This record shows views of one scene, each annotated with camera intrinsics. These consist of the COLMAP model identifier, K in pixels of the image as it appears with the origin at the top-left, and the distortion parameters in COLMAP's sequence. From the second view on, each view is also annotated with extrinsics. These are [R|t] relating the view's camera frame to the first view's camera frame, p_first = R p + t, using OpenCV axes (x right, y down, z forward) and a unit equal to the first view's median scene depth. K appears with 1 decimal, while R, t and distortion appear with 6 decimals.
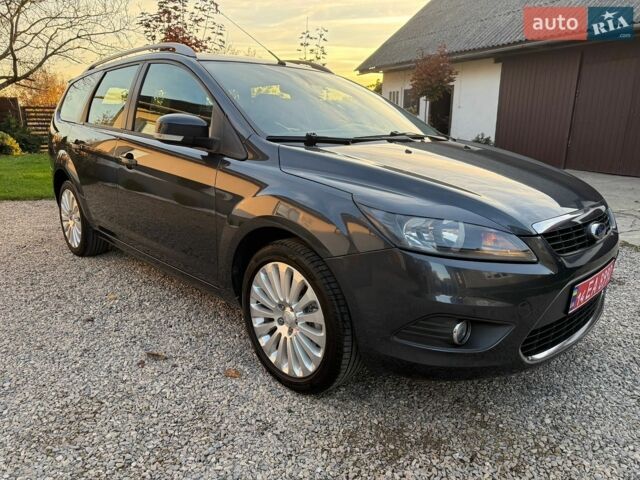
lens RADIAL K [[453.8, 0, 317.2], [0, 453.8, 251.8], [0, 0, 1]] dist [0.083948, -0.103600]
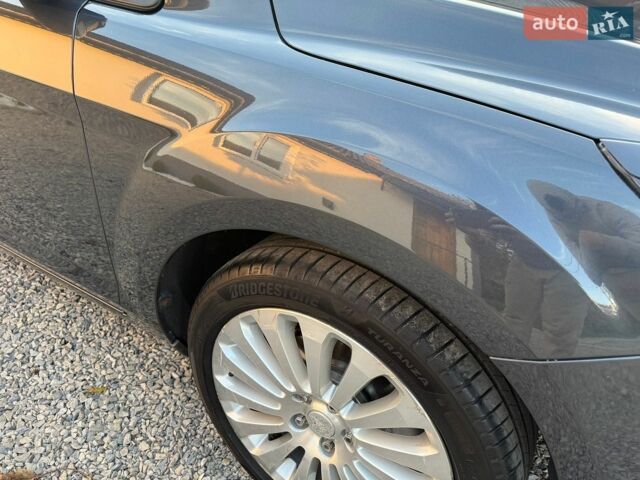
lens RADIAL K [[453.8, 0, 317.2], [0, 453.8, 251.8], [0, 0, 1]] dist [0.083948, -0.103600]
pose [[0.973972, -0.108689, 0.198912, -0.133783], [0.049069, 0.957831, 0.283111, -0.126283], [-0.221295, -0.265982, 0.938233, 0.633232]]
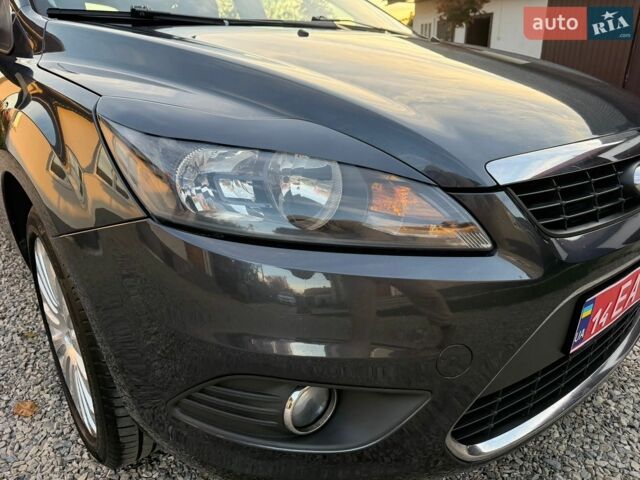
lens RADIAL K [[453.8, 0, 317.2], [0, 453.8, 251.8], [0, 0, 1]] dist [0.083948, -0.103600]
pose [[0.996586, 0.013389, -0.081474, 0.321595], [-0.004972, 0.994705, 0.102648, -0.018859], [0.082417, -0.101892, 0.991376, 0.515227]]
